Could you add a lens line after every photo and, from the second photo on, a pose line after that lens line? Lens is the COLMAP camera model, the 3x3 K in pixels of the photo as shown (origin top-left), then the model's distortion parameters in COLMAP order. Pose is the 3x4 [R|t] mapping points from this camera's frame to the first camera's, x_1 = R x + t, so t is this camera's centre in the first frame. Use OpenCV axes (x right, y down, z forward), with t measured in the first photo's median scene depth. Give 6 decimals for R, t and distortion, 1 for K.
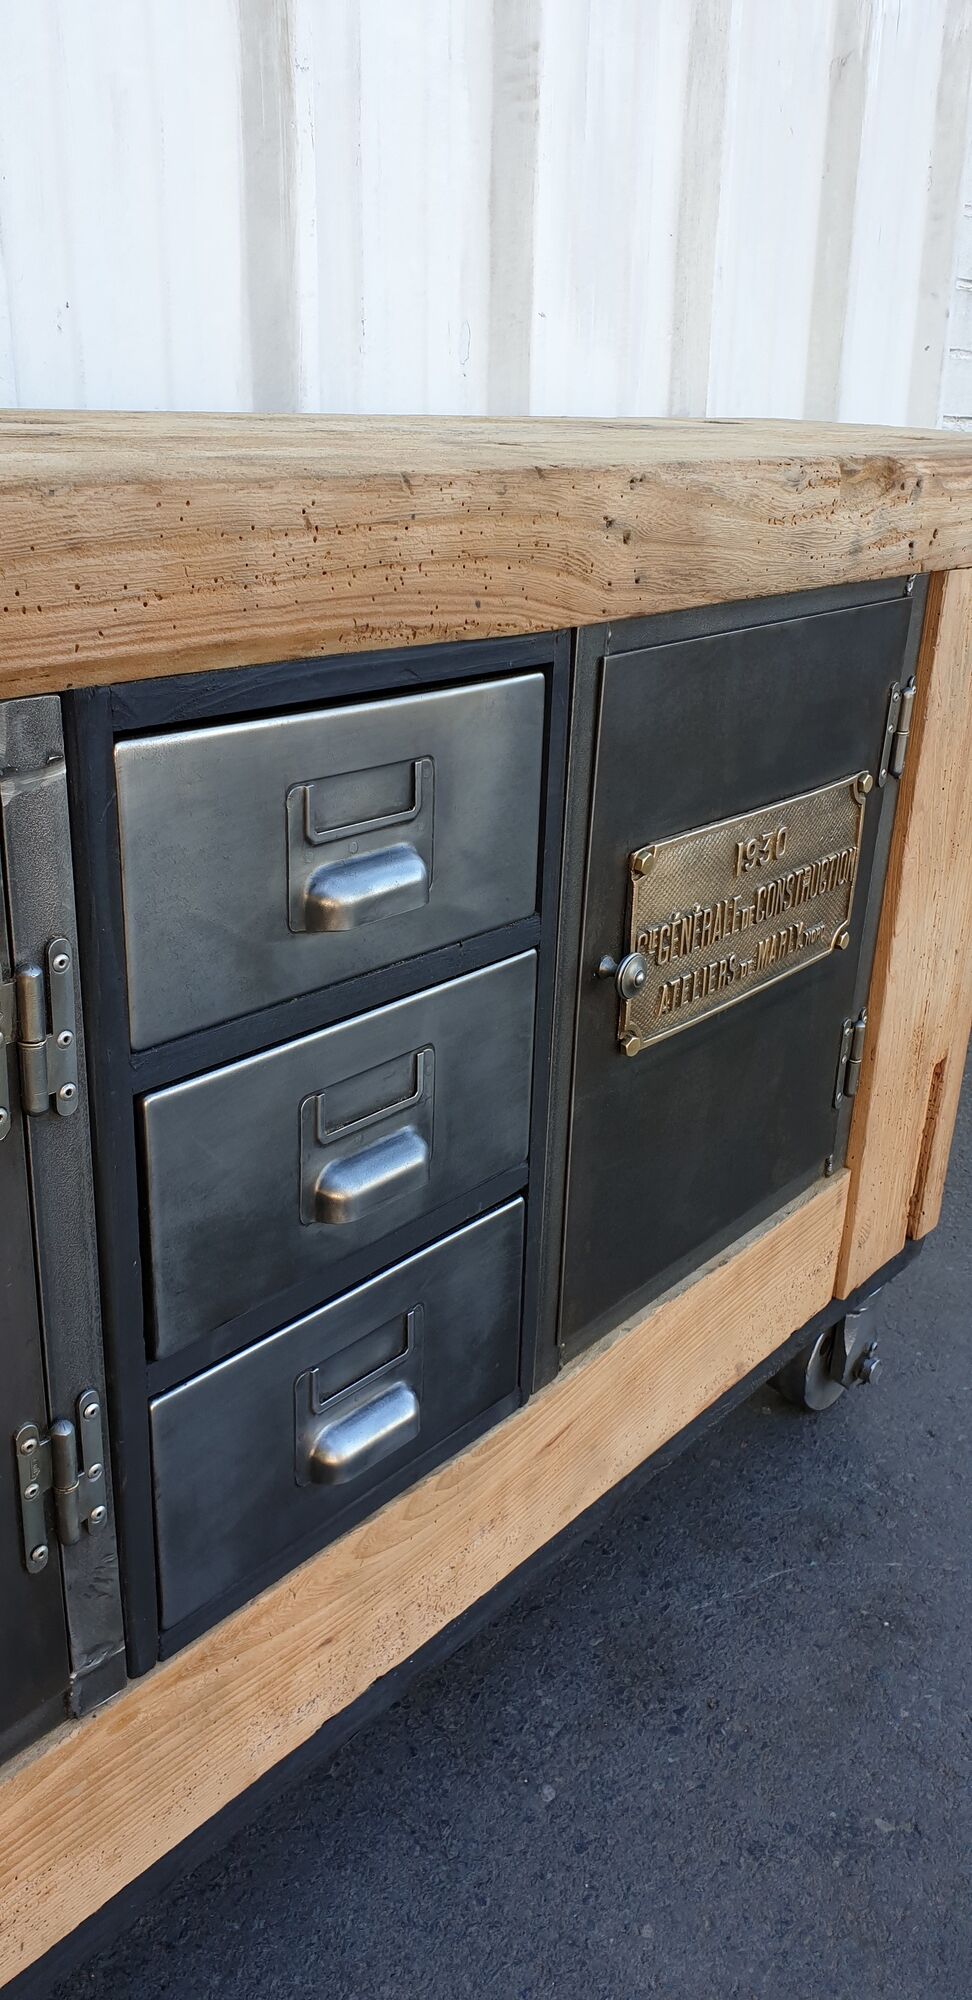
lens RADIAL K [[1621.9, 0, 539.1], [0, 1621.9, 997.1], [0, 0, 1]] dist [0.080215, -0.139008]
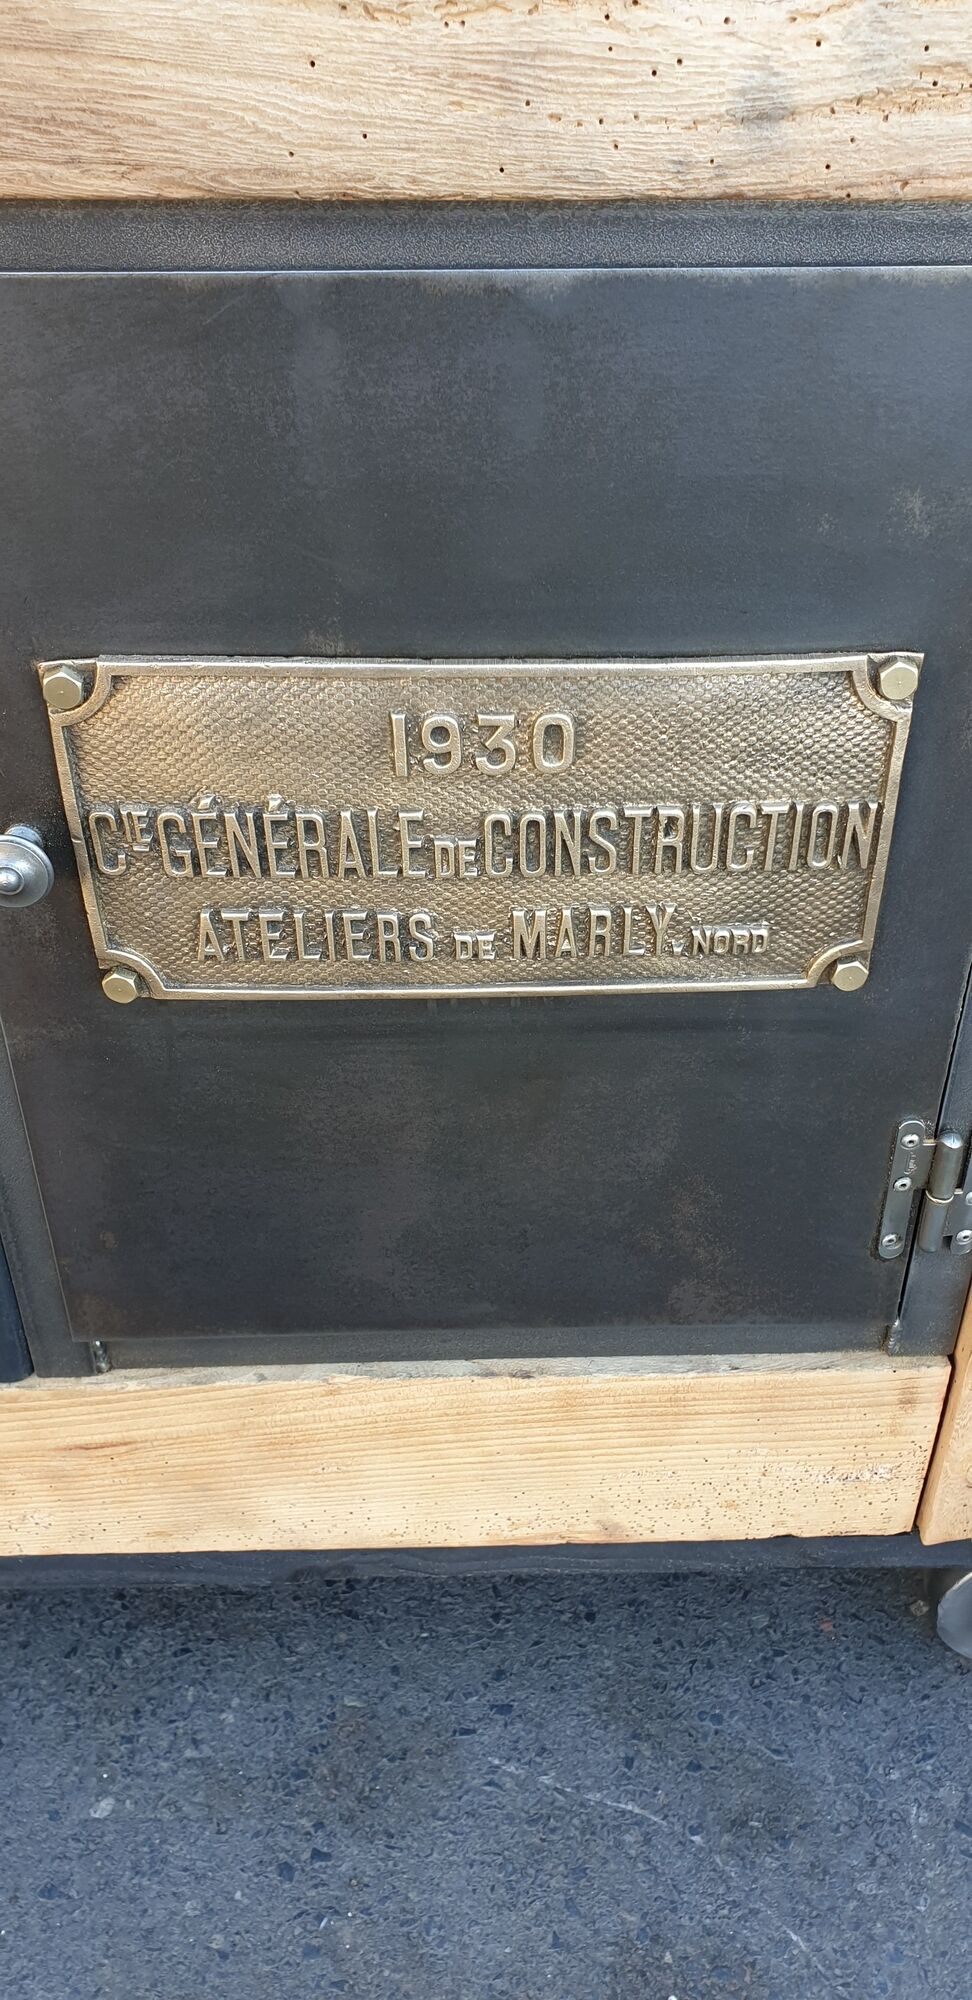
lens RADIAL K [[1552.0, 0, 495.7], [0, 1552.0, 1006.1], [0, 0, 1]] dist [0.016246, 0.000345]
pose [[0.637922, 0.399065, -0.658637, 0.498310], [-0.256926, 0.916545, 0.306486, -0.165527], [0.725979, -0.026293, 0.687215, 0.656637]]
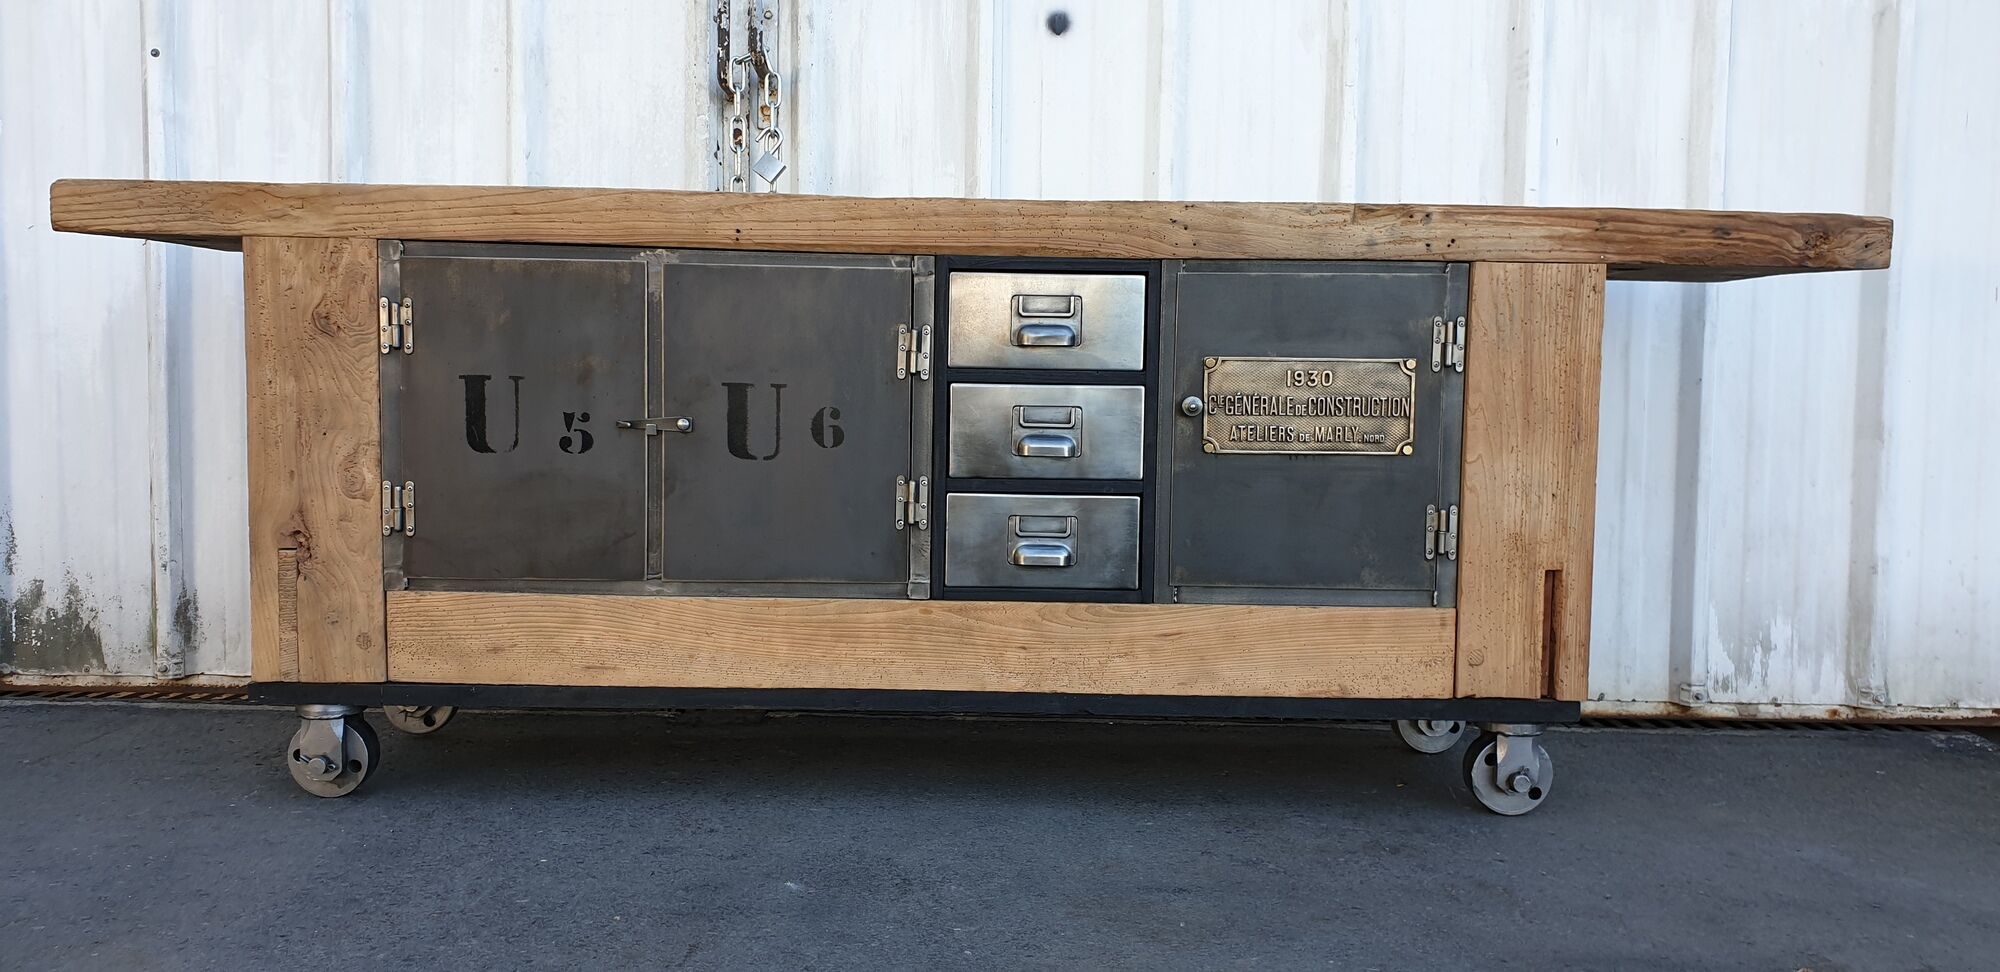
lens RADIAL K [[1621.9, 0, 901.2], [0, 1621.9, 486.7], [0, 0, 1]] dist [0.080215, -0.139008]
pose [[0.610025, 0.021674, -0.792085, 1.496005], [-0.276820, 0.942471, -0.187404, 0.587906], [0.742455, 0.333586, 0.580931, -0.584783]]
